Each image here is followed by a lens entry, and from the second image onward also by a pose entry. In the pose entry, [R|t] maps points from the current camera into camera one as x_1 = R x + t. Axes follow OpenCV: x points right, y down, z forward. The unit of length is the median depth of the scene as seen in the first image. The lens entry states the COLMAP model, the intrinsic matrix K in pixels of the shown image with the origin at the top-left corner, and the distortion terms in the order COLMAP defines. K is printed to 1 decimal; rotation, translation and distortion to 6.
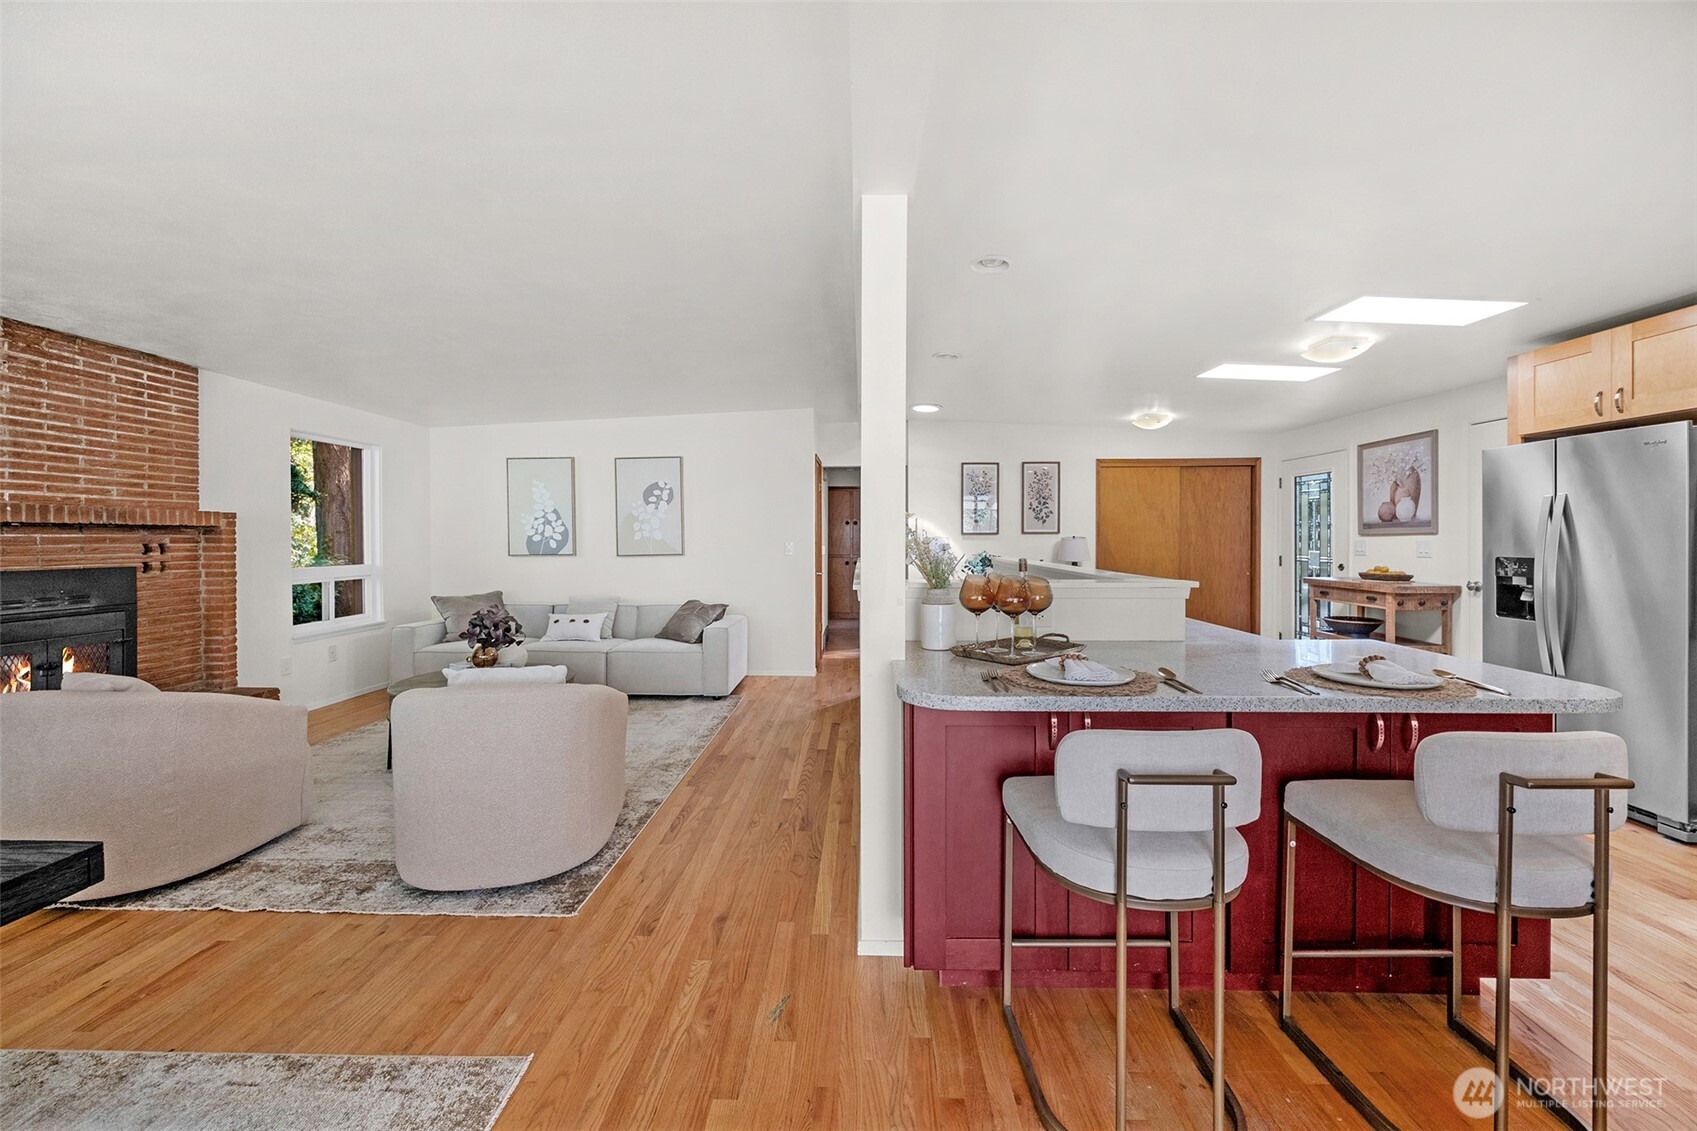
lens RADIAL K [[637.9, 0, 852.7], [0, 637.9, 541.7], [0, 0, 1]] dist [-0.000466, 0.000010]
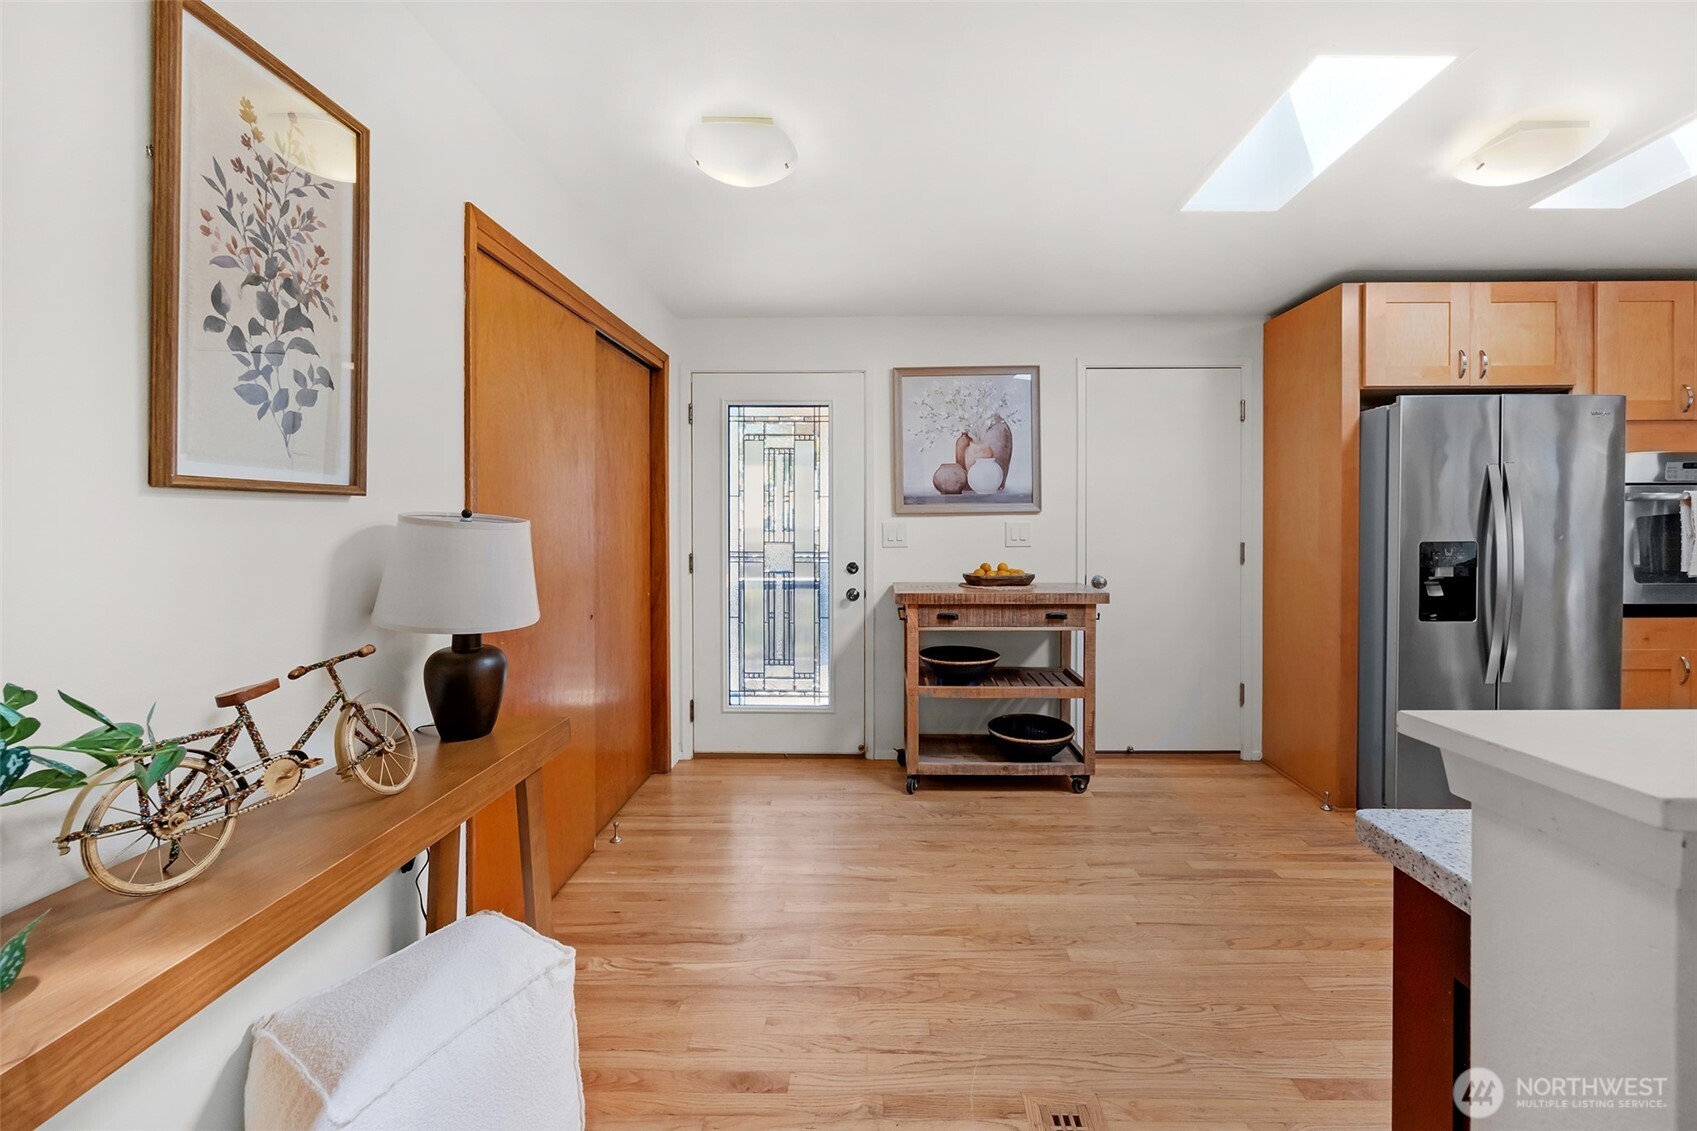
lens RADIAL K [[682.2, 0, 852.3], [0, 682.2, 526.0], [0, 0, 1]] dist [-0.000464, -0.000042]
pose [[-0.014848, -0.006283, 0.999870, 0.171777], [0.009226, 0.999937, 0.006420, -0.004832], [-0.999847, 0.009320, -0.014789, 1.308936]]
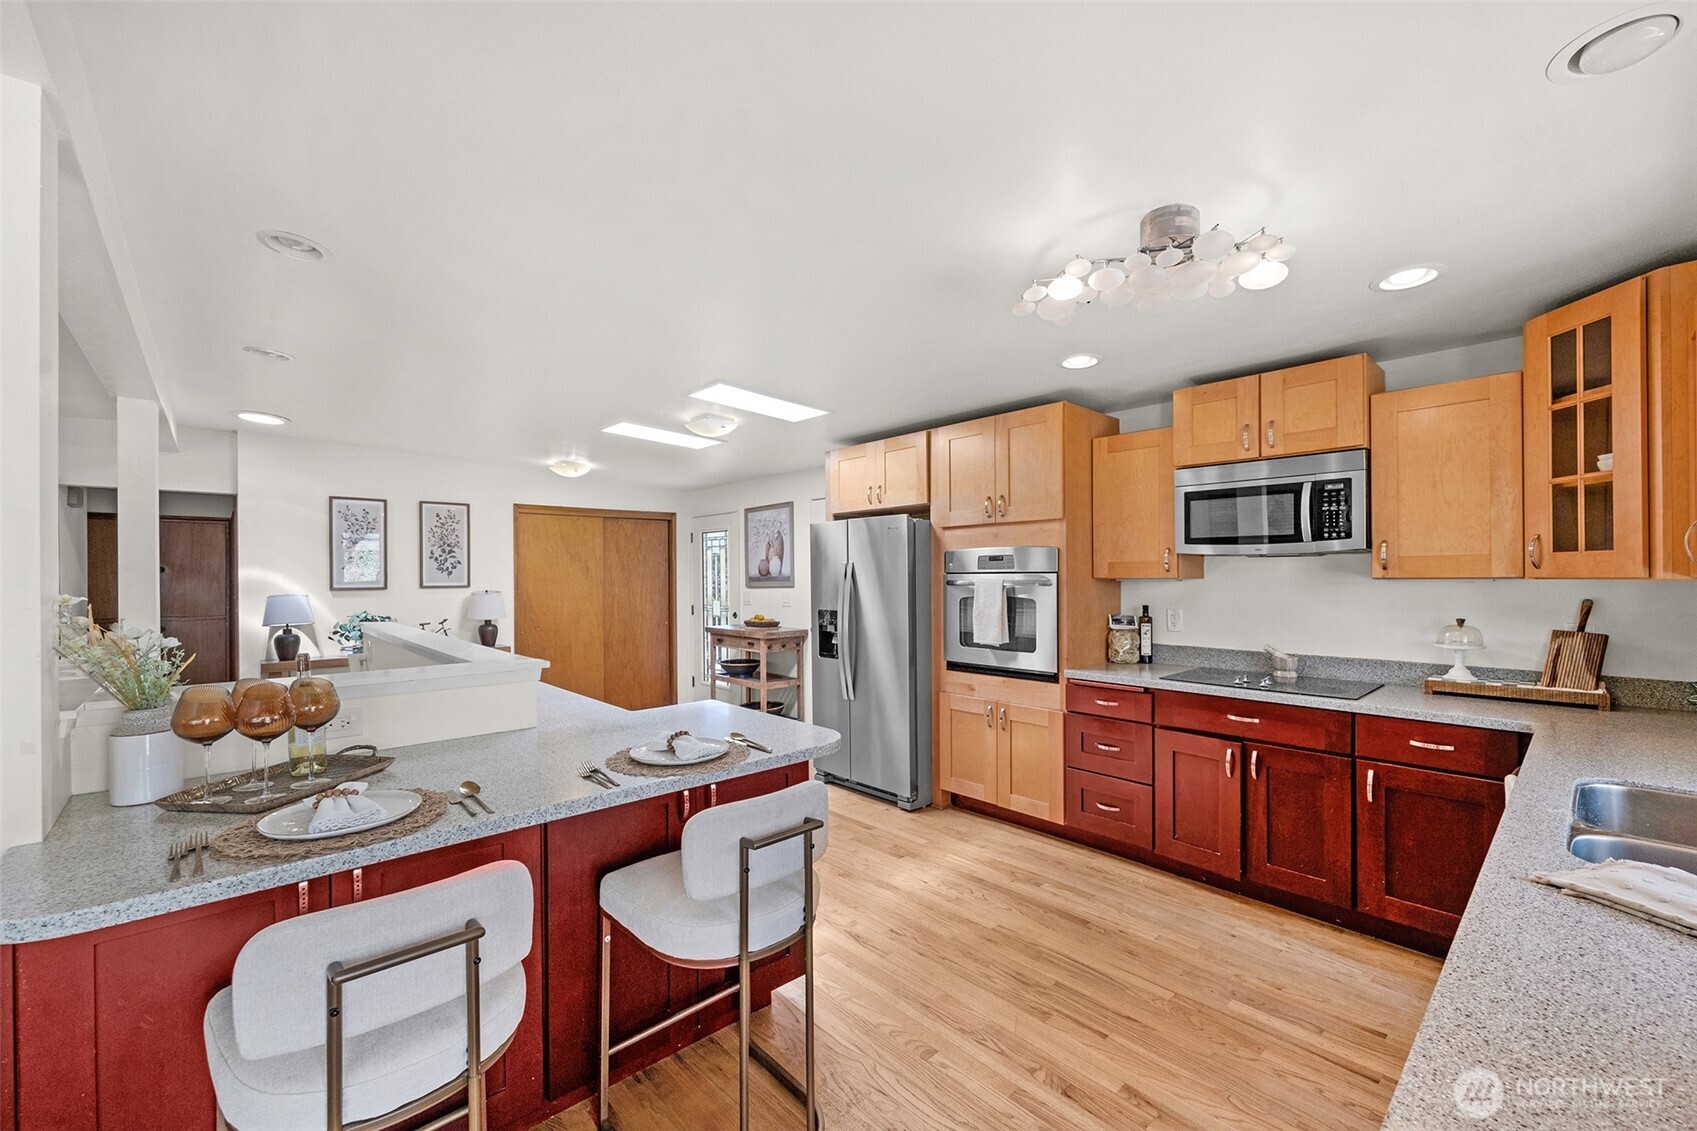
lens RADIAL K [[680.6, 0, 825.3], [0, 680.6, 576.1], [0, 0, 1]] dist [-0.000994, -0.000070]
pose [[0.736652, -0.002957, 0.676265, 0.088407], [0.010246, 0.999924, -0.006790, -0.025689], [-0.676194, 0.011931, 0.736627, 0.002274]]
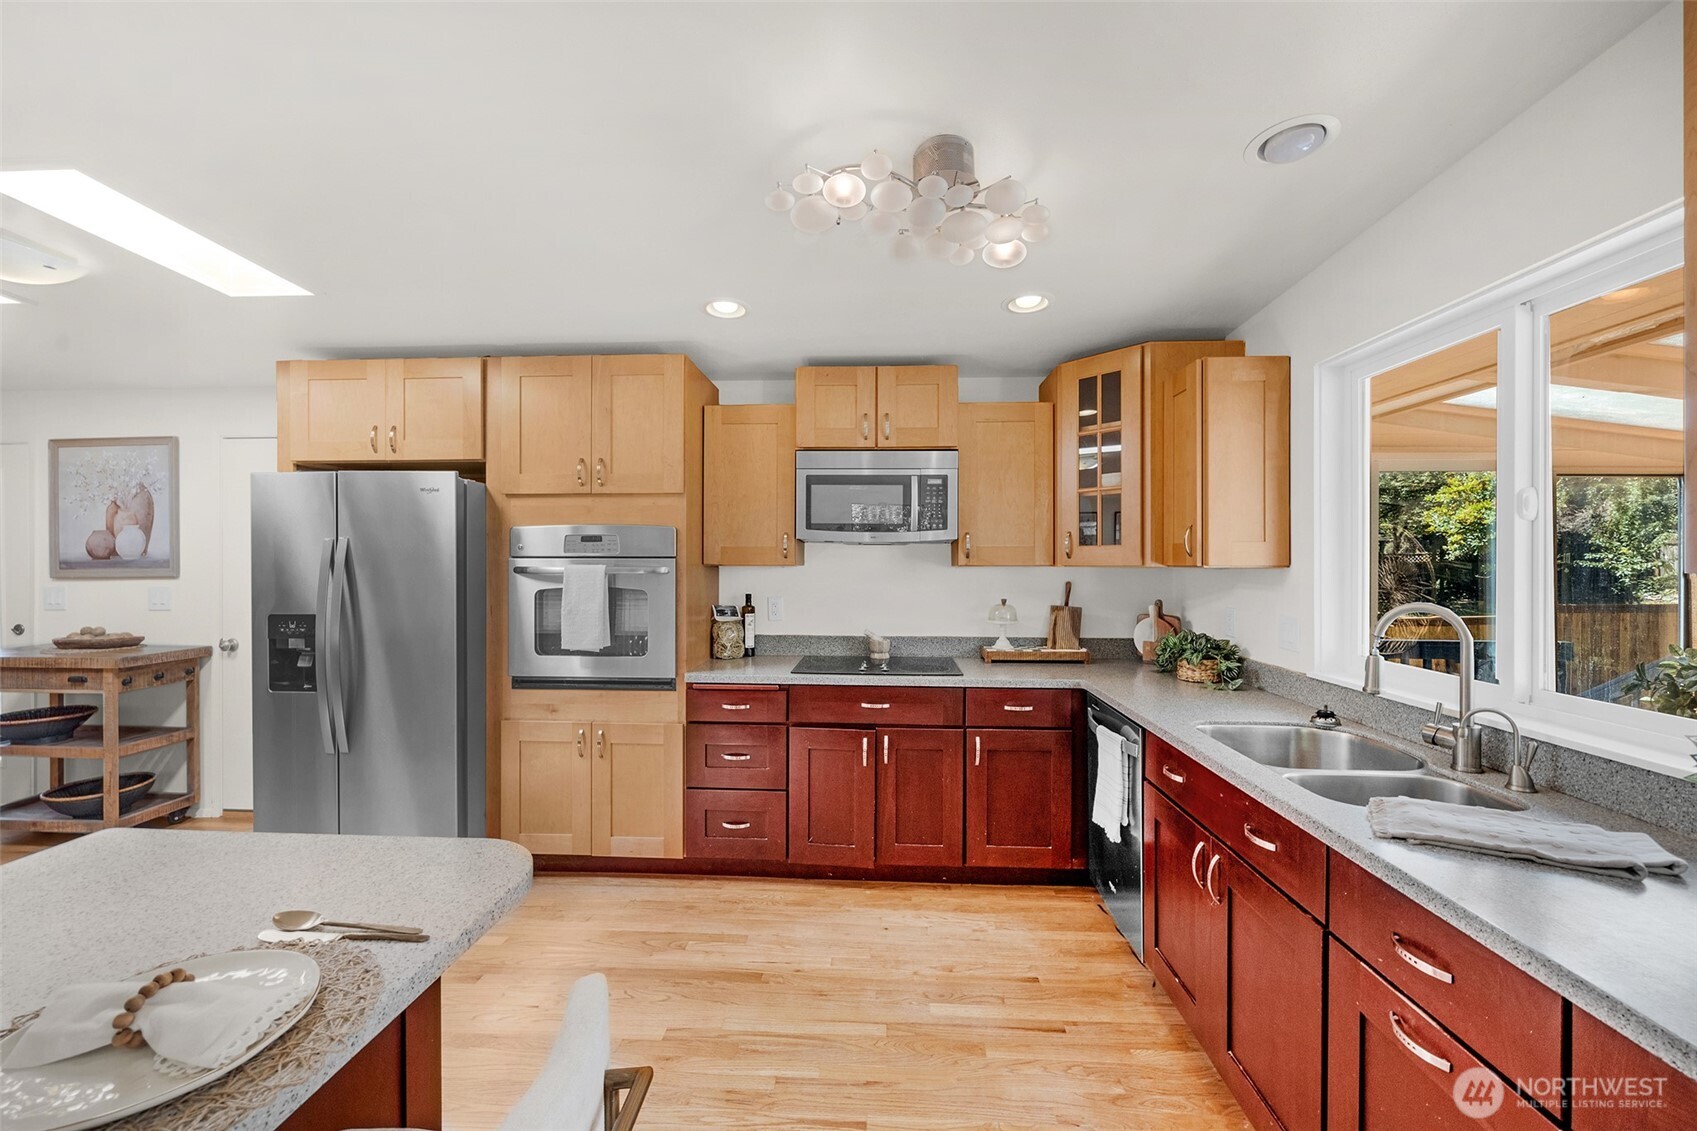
lens RADIAL K [[692.6, 0, 847.0], [0, 692.6, 562.4], [0, 0, 1]] dist [-0.003652, -0.000118]
pose [[0.035363, 0.000511, 0.999374, 0.156316], [0.006384, 0.999979, -0.000737, -0.026395], [-0.999354, 0.006406, 0.035359, 0.212652]]
